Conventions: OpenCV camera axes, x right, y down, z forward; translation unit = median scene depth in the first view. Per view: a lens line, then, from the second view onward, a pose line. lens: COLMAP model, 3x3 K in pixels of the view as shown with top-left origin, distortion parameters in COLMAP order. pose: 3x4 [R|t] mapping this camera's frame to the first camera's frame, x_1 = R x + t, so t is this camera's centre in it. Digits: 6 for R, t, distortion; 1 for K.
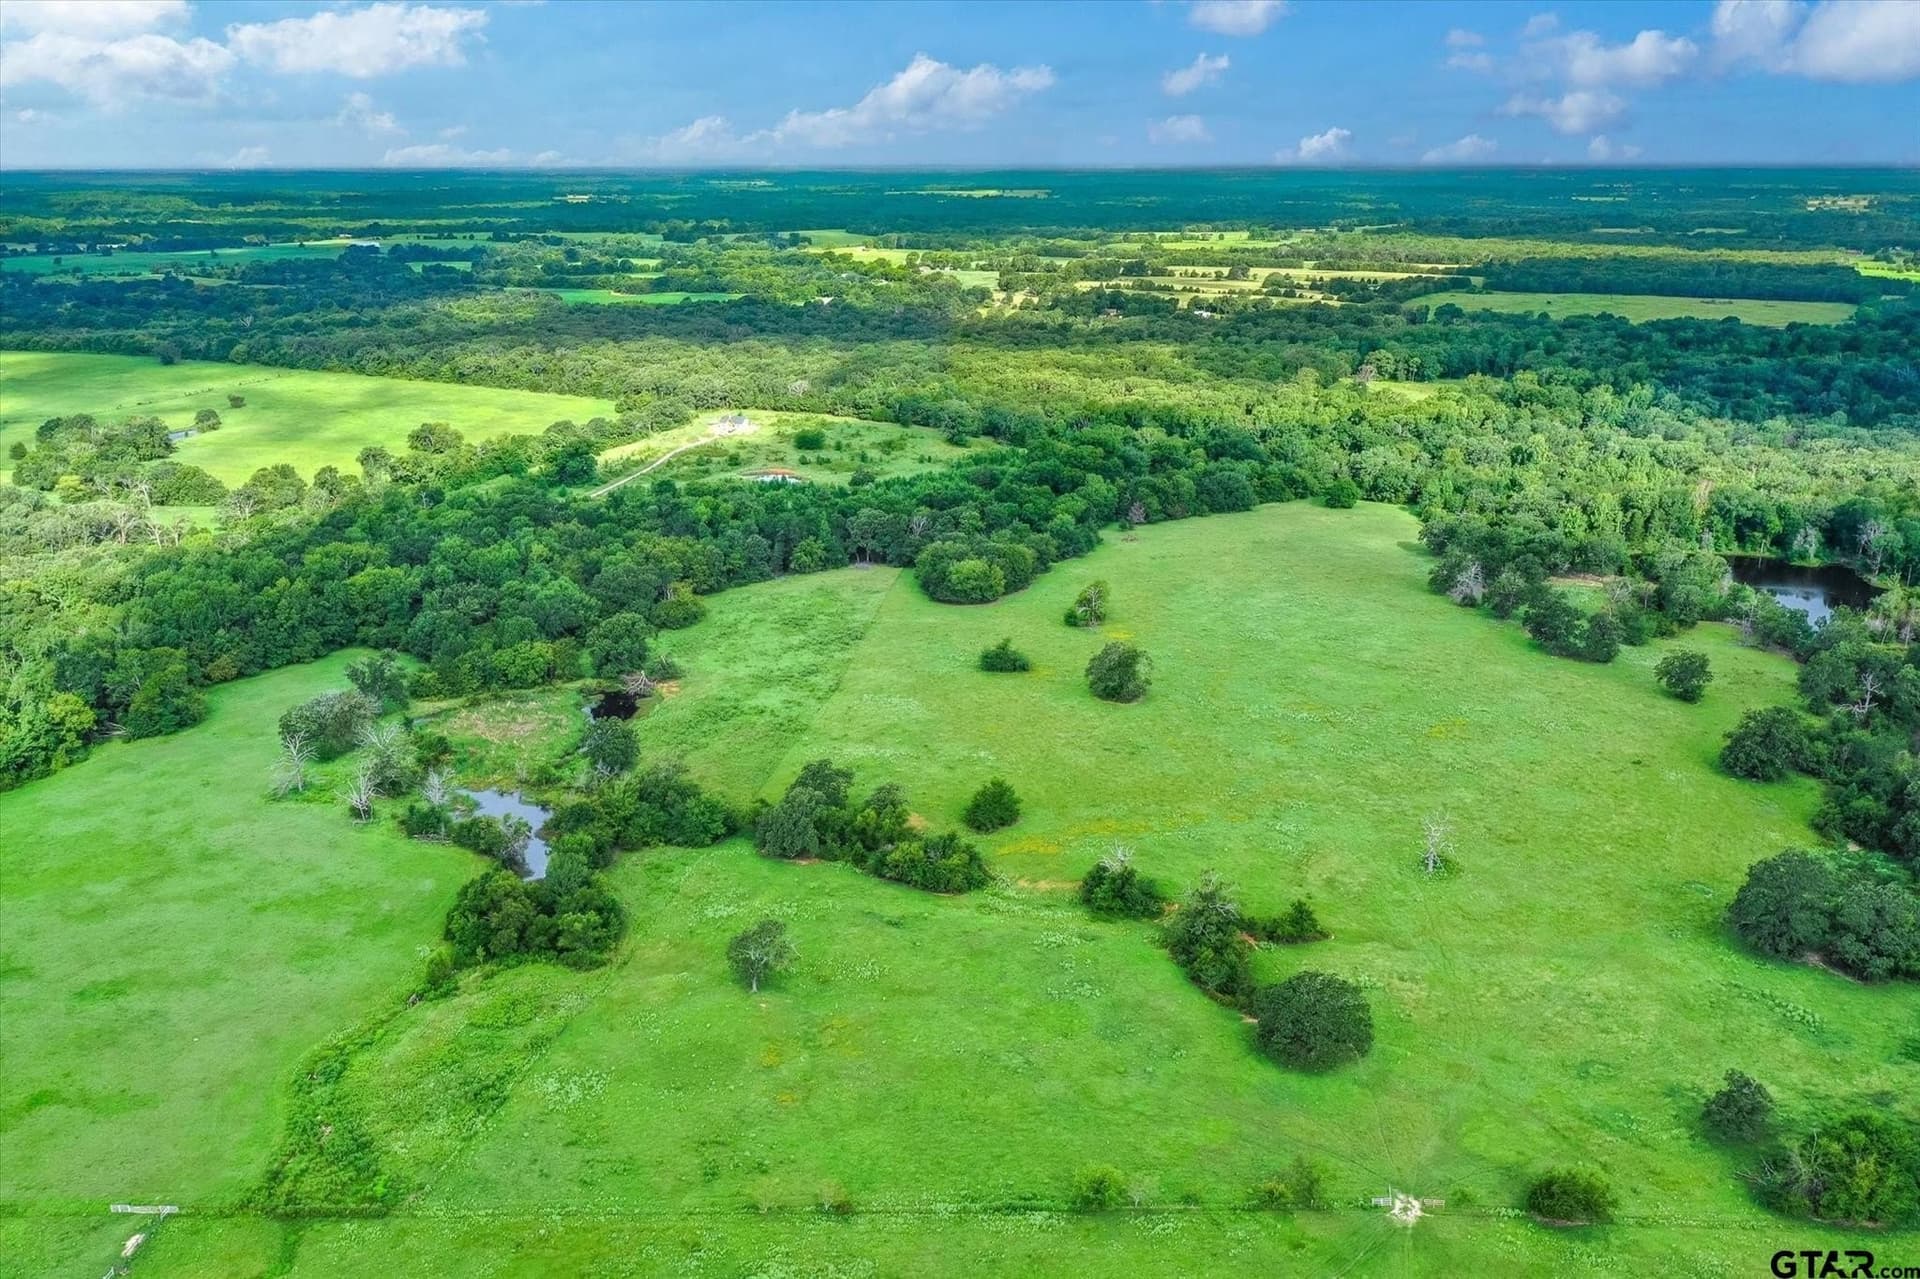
lens RADIAL K [[1512.2, 0, 961.4], [0, 1512.2, 663.5], [0, 0, 1]] dist [-0.005951, 0.009278]
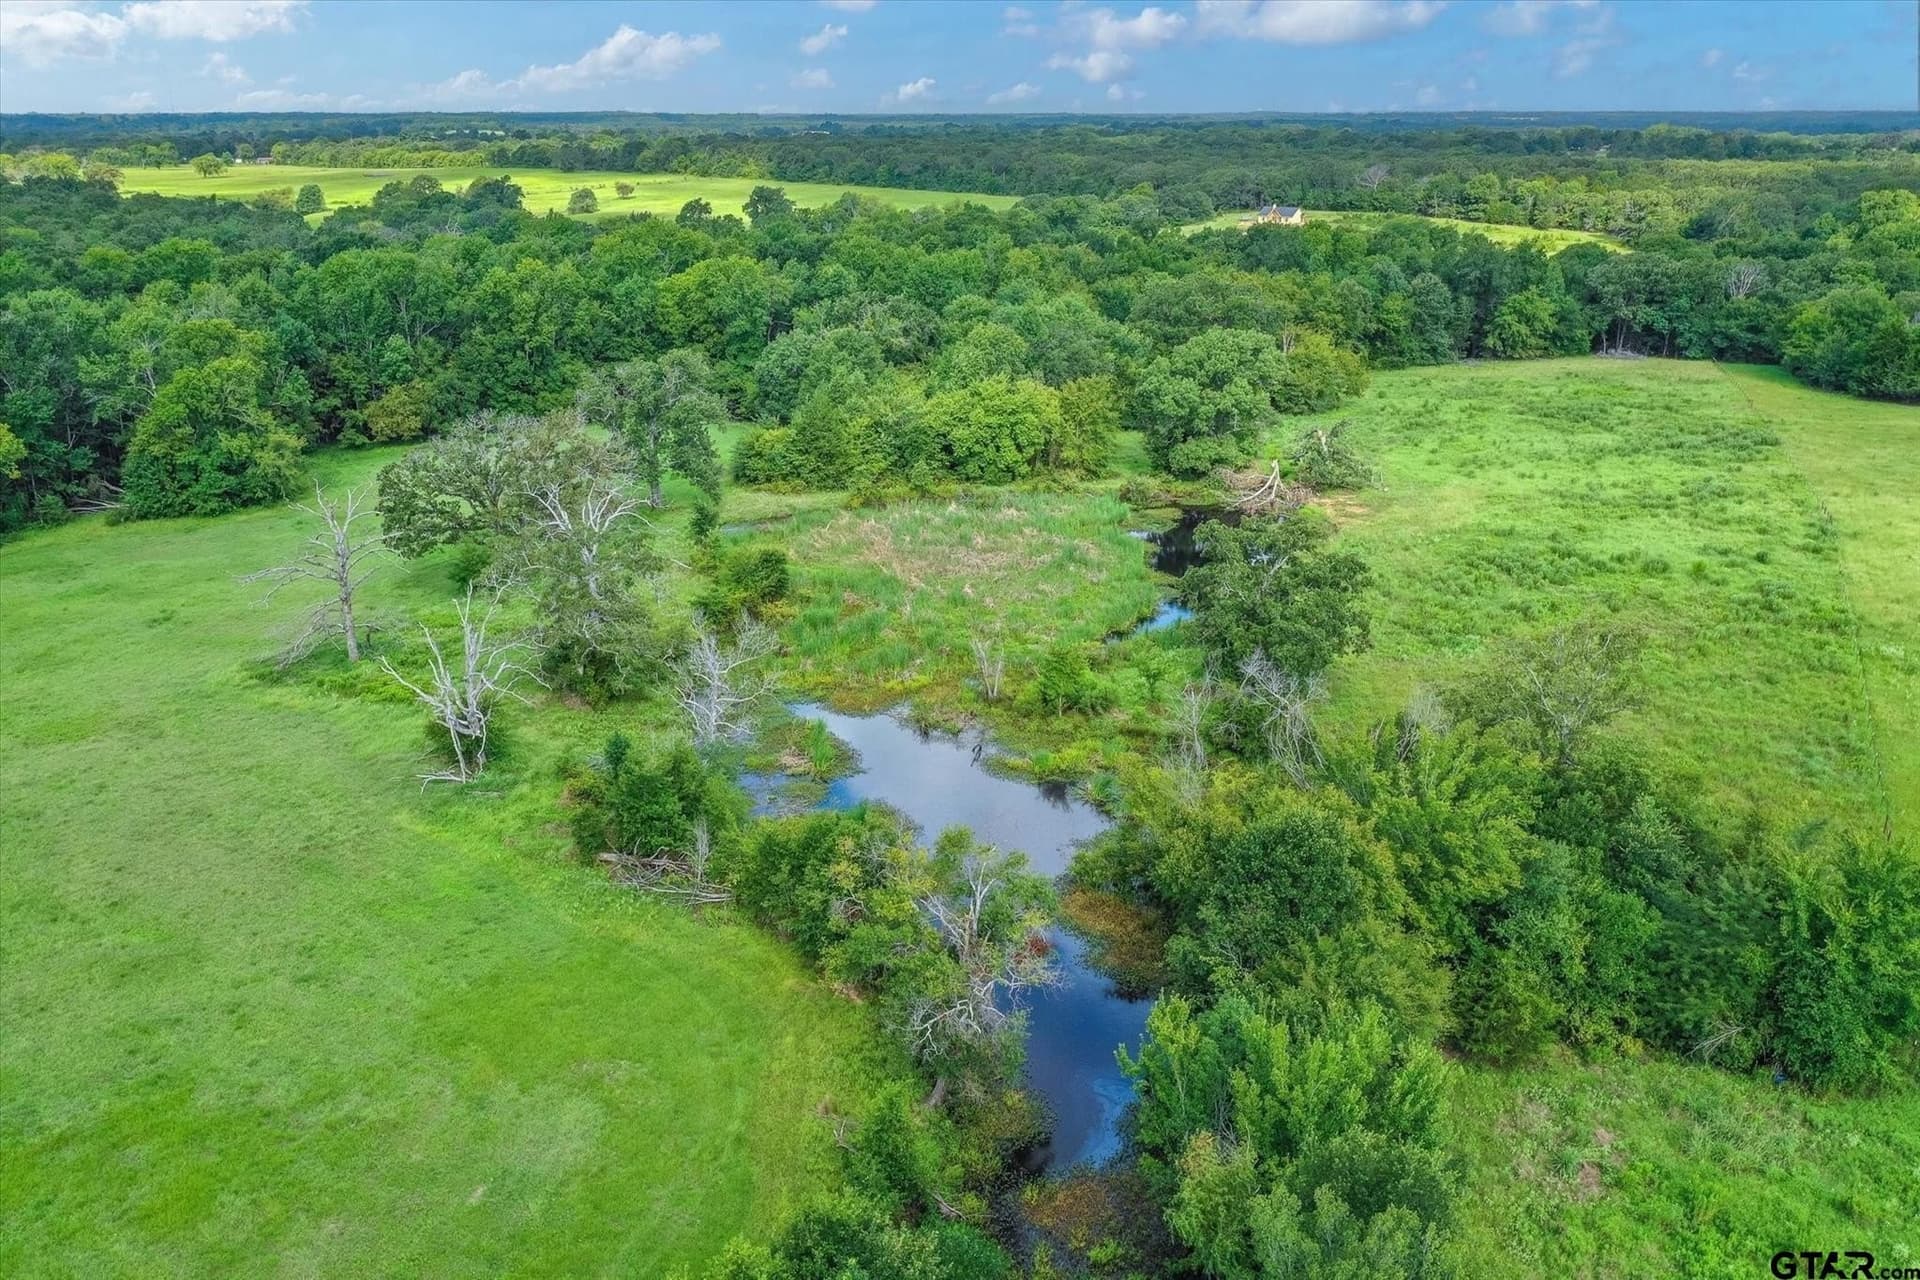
lens RADIAL K [[1512.2, 0, 961.4], [0, 1512.2, 664.0], [0, 0, 1]] dist [-0.005951, 0.009278]
pose [[0.962179, 0.093400, -0.255908, -0.191521], [-0.086146, 0.995502, 0.039436, 0.052339], [0.258440, -0.015899, 0.965896, 0.615295]]
